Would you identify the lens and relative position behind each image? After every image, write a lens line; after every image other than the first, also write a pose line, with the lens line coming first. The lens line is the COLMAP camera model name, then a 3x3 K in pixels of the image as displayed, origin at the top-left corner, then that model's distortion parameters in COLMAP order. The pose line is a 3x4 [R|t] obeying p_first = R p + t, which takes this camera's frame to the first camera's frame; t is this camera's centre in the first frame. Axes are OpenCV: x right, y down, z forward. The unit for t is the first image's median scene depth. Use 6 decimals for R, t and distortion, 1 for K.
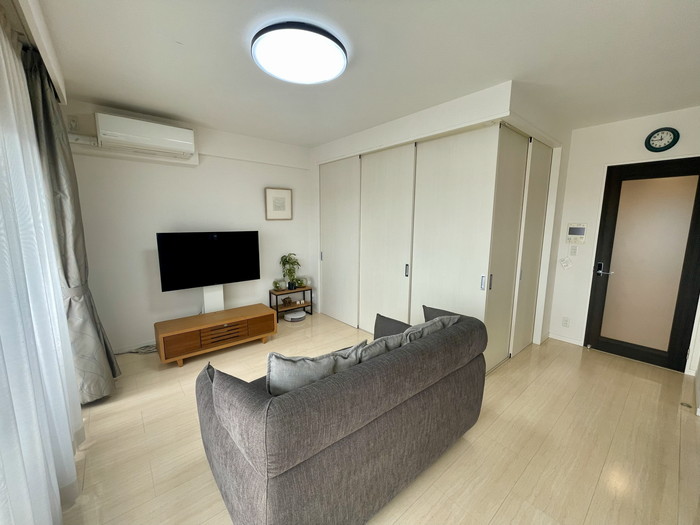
lens RADIAL K [[283.0, 0, 350.0], [0, 283.0, 262.5], [0, 0, 1]] dist [-0.001084, -0.000445]
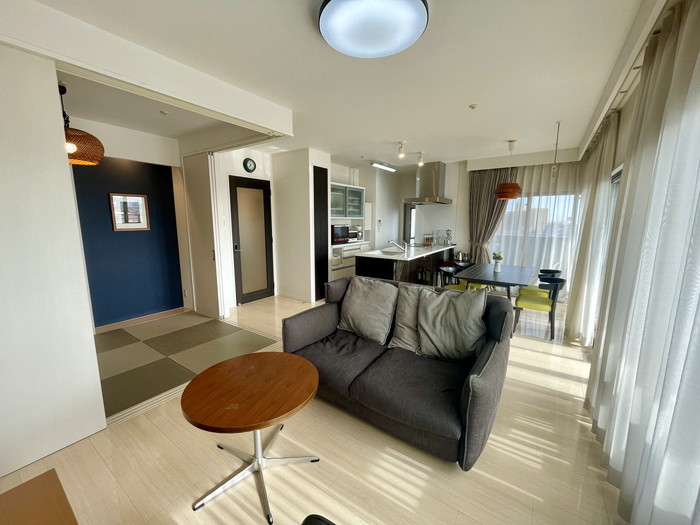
lens RADIAL K [[282.7, 0, 350.0], [0, 282.7, 262.5], [0, 0, 1]] dist [0.000312, 0.000573]
pose [[-0.249601, -0.160052, 0.955030, -0.576270], [0.132251, 0.971371, 0.197355, -0.104215], [-0.959275, 0.175564, -0.221288, 0.725428]]
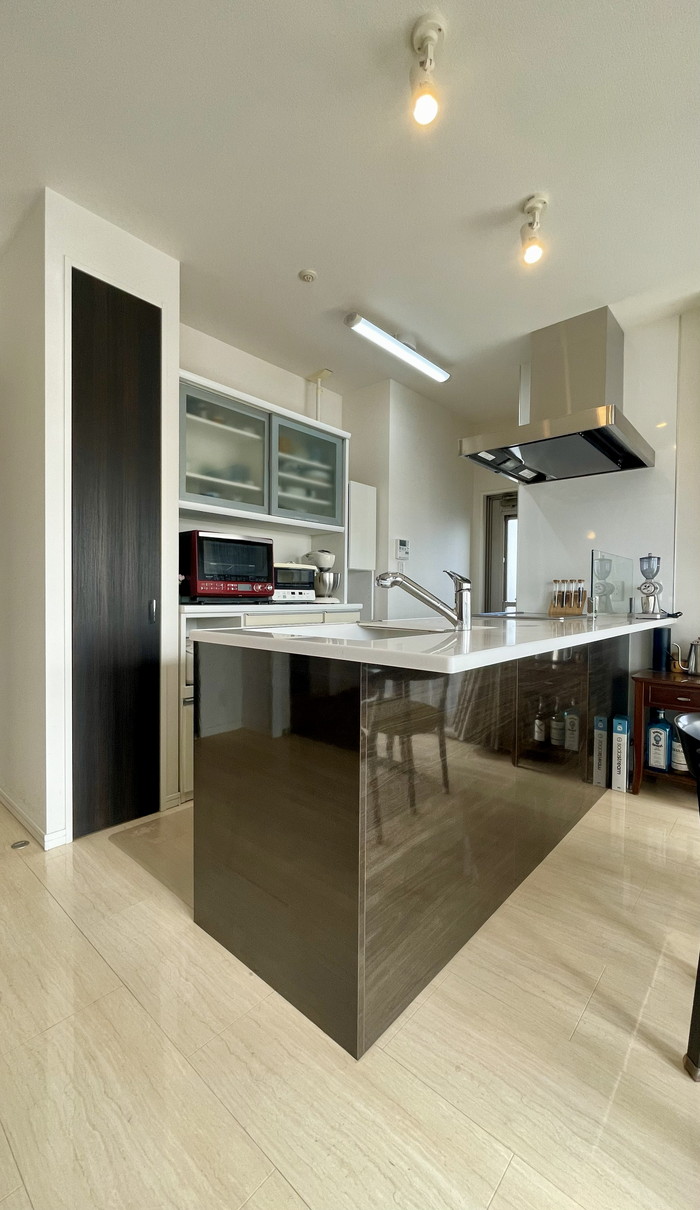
lens RADIAL K [[489.7, 0, 350.0], [0, 489.7, 605.0], [0, 0, 1]] dist [-0.002403, -0.000134]
pose [[-0.133165, -0.034062, 0.990508, 0.201646], [0.131323, 0.989991, 0.051699, 0.086117], [-0.982355, 0.136961, -0.127359, 0.329797]]
